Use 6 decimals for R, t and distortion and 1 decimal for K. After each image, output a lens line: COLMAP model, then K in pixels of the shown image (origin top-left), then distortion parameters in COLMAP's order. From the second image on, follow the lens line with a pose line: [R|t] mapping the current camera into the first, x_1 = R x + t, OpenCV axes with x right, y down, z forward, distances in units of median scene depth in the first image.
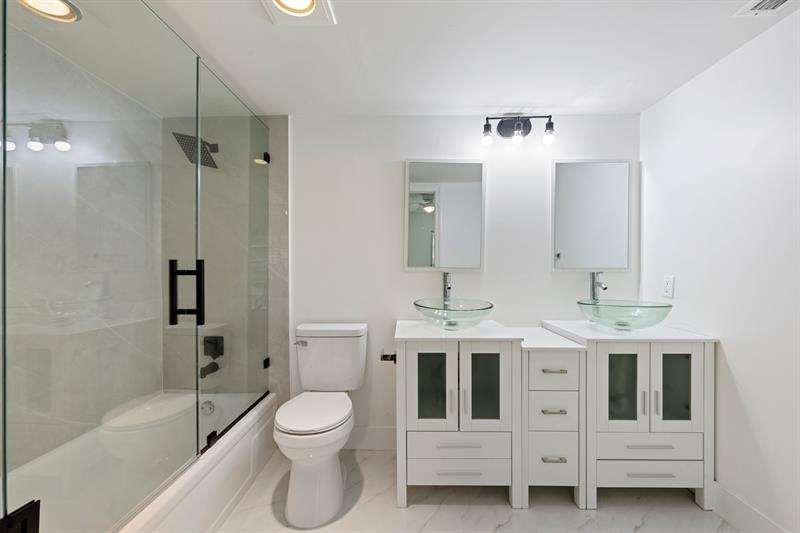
lens RADIAL K [[326.8, 0, 399.9], [0, 326.8, 267.1], [0, 0, 1]] dist [0.004949, 0.000320]
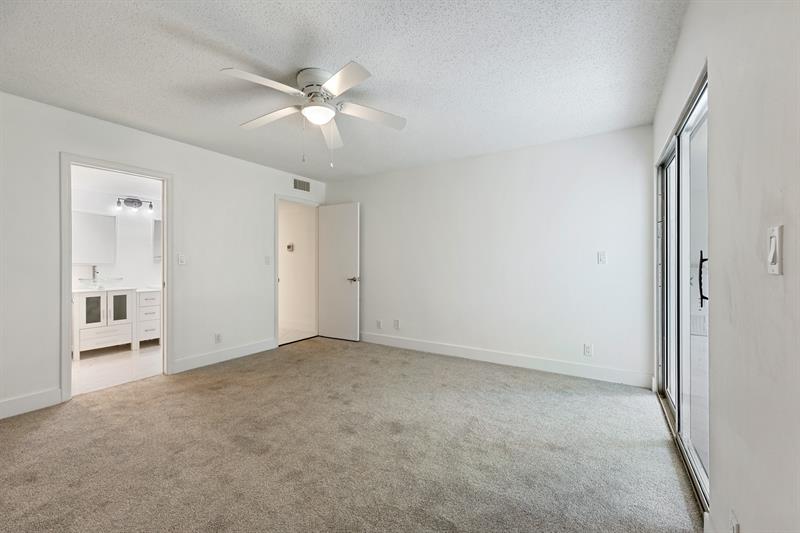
lens RADIAL K [[326.8, 0, 398.1], [0, 326.8, 263.5], [0, 0, 1]] dist [0.004949, 0.000320]
pose [[0.531259, 0.000004, 0.847210, -0.799544], [0.000181, 1.000000, -0.000118, 0.004147], [-0.847210, 0.000216, 0.531259, -2.342507]]
